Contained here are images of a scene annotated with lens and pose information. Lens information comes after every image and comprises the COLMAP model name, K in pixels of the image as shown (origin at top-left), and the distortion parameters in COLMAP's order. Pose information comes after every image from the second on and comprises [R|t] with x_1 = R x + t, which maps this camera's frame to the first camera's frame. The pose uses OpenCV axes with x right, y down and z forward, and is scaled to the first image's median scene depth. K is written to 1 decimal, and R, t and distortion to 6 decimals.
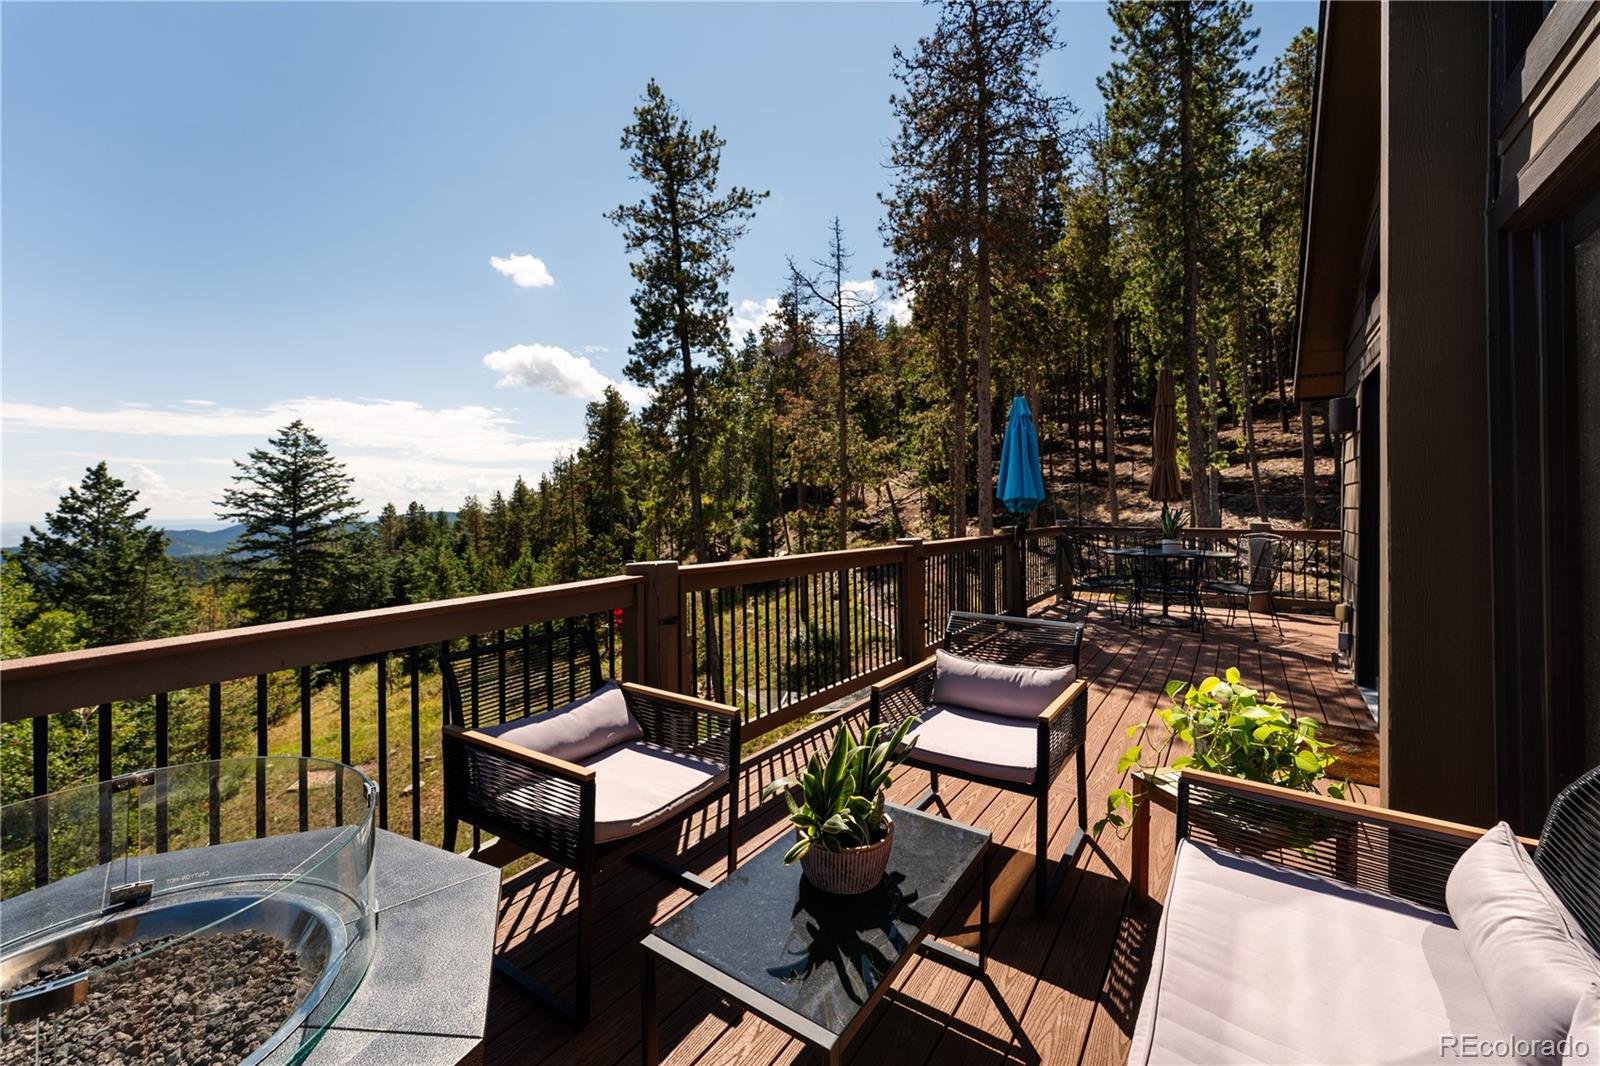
lens RADIAL K [[649.5, 0, 789.5], [0, 649.5, 493.9], [0, 0, 1]] dist [0.002240, -0.000794]
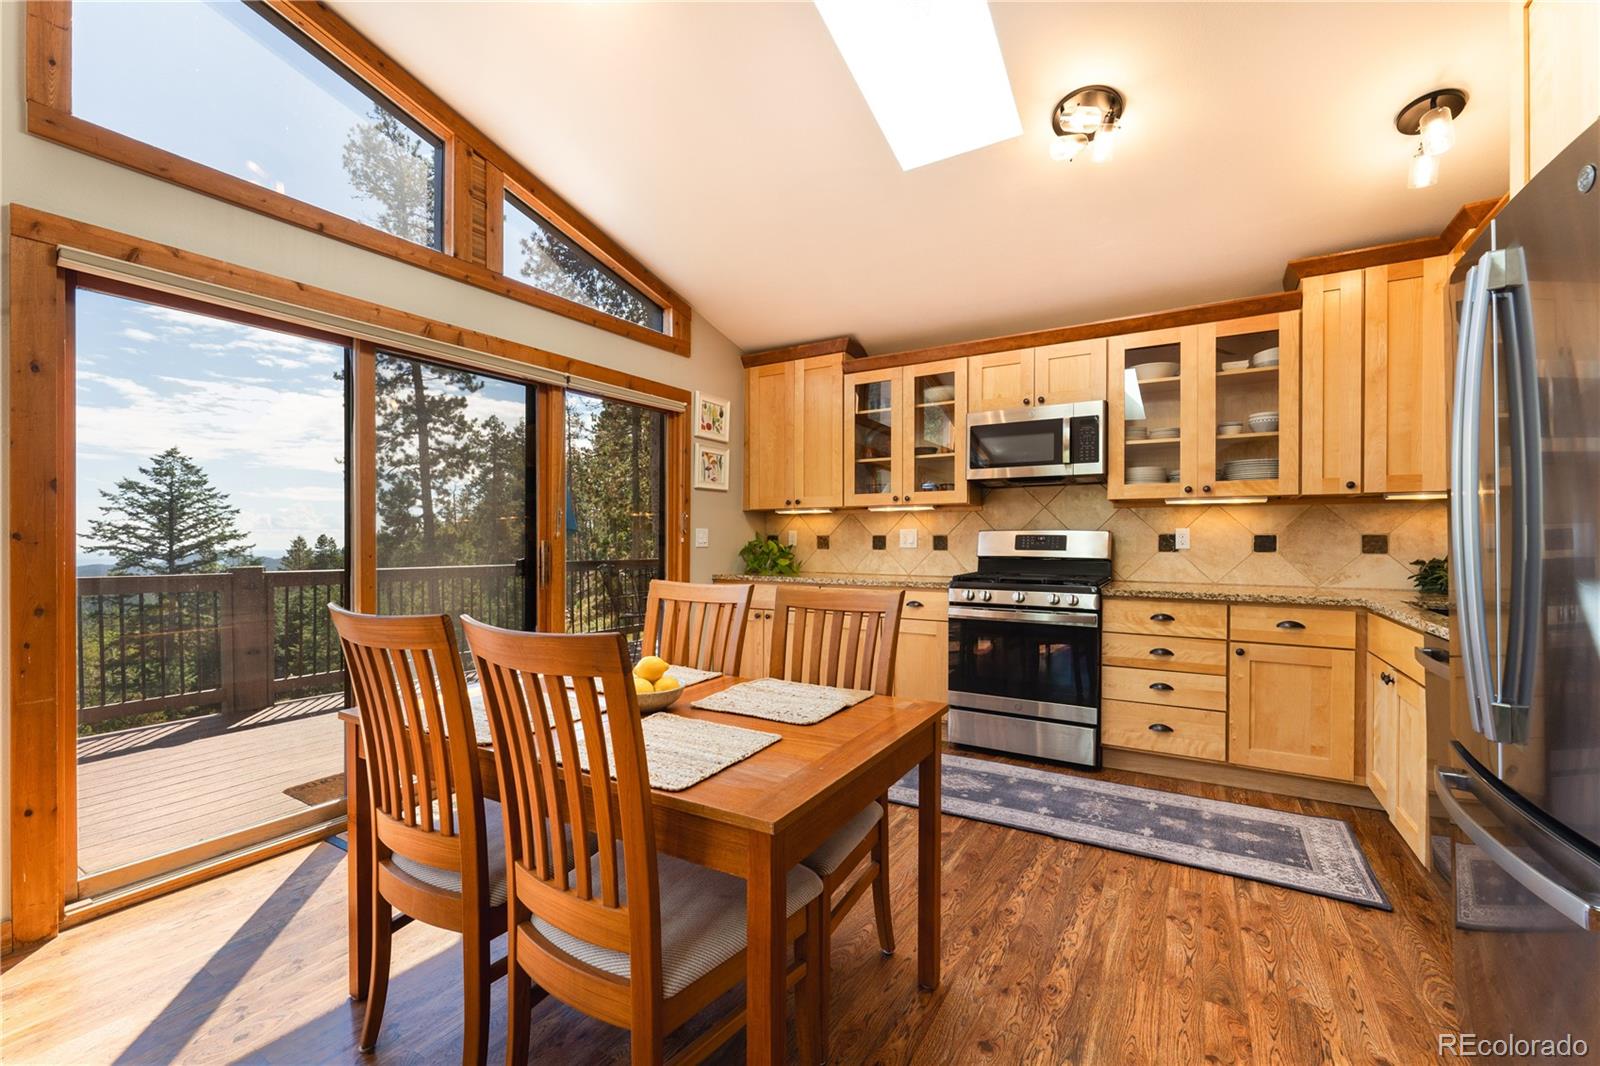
lens RADIAL K [[649.5, 0, 801.4], [0, 649.5, 534.4], [0, 0, 1]] dist [0.002240, -0.000794]
pose [[0.998394, 0.001545, 0.056628, 0.107870], [-0.002070, 0.999955, 0.009211, 0.002150], [-0.056612, -0.009314, 0.998353, -0.003719]]
